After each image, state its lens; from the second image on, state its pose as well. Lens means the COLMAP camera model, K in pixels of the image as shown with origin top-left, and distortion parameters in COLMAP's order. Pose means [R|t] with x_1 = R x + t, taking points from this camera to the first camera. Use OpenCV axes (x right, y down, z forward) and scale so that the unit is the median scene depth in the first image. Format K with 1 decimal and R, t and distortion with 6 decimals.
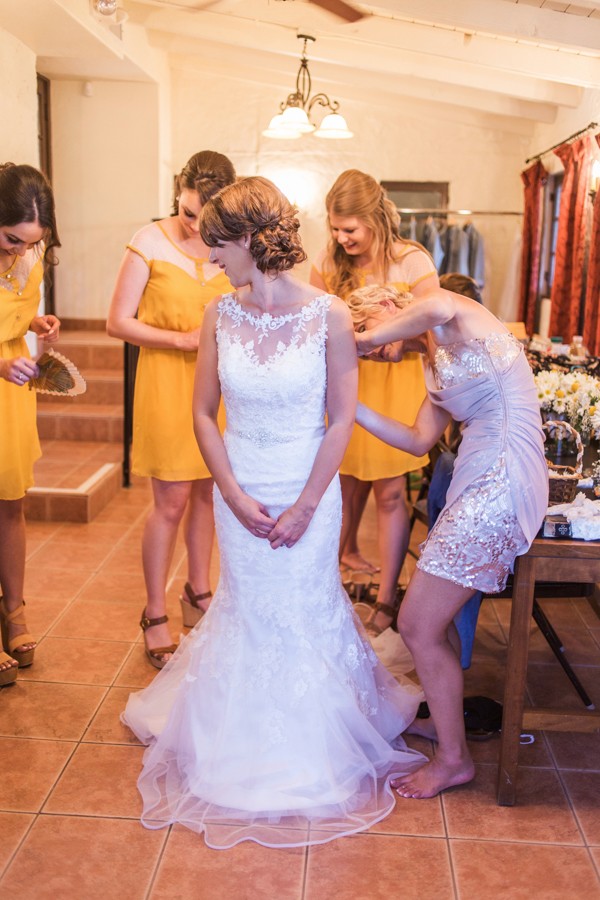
lens RADIAL K [[905.3, 0, 300.0], [0, 905.3, 450.0], [0, 0, 1]] dist [-0.010220, -0.015786]
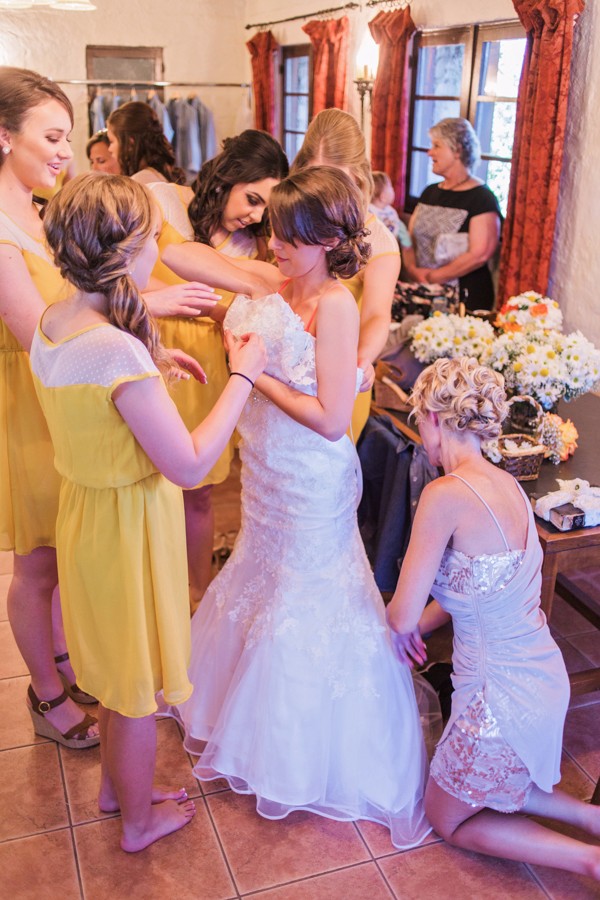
lens RADIAL K [[905.3, 0, 300.0], [0, 905.3, 450.0], [0, 0, 1]] dist [-0.010220, -0.015786]
pose [[0.919618, -0.150605, 0.362797, -0.326077], [0.085649, 0.978238, 0.188983, -0.192378], [-0.383363, -0.142719, 0.912504, 0.186654]]
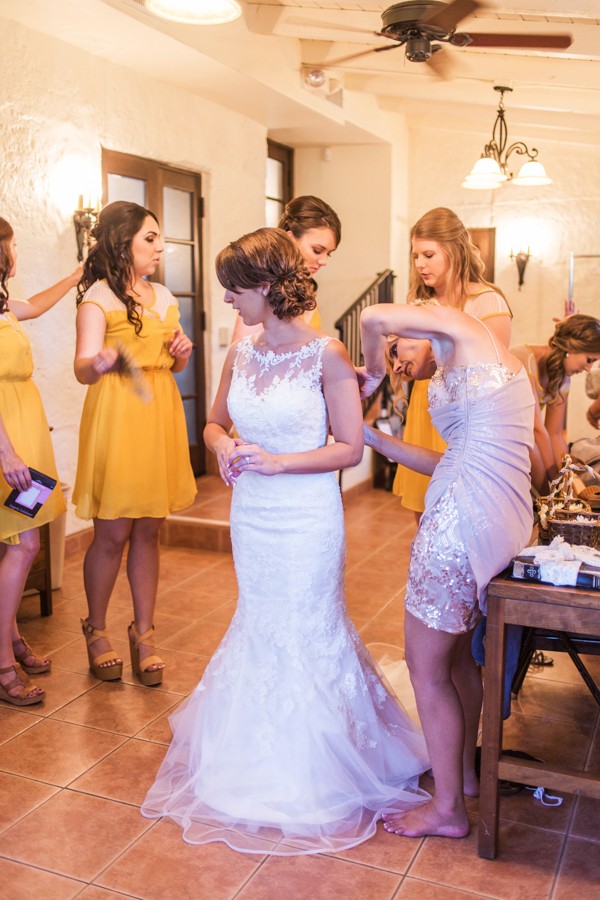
lens RADIAL K [[914.7, 0, 300.0], [0, 914.7, 450.0], [0, 0, 1]] dist [-0.017975, -0.035526]
pose [[0.937547, 0.032997, -0.346290, 0.360572], [-0.053881, 0.997252, -0.050852, 0.019676], [0.343660, 0.066335, 0.936748, -0.004624]]
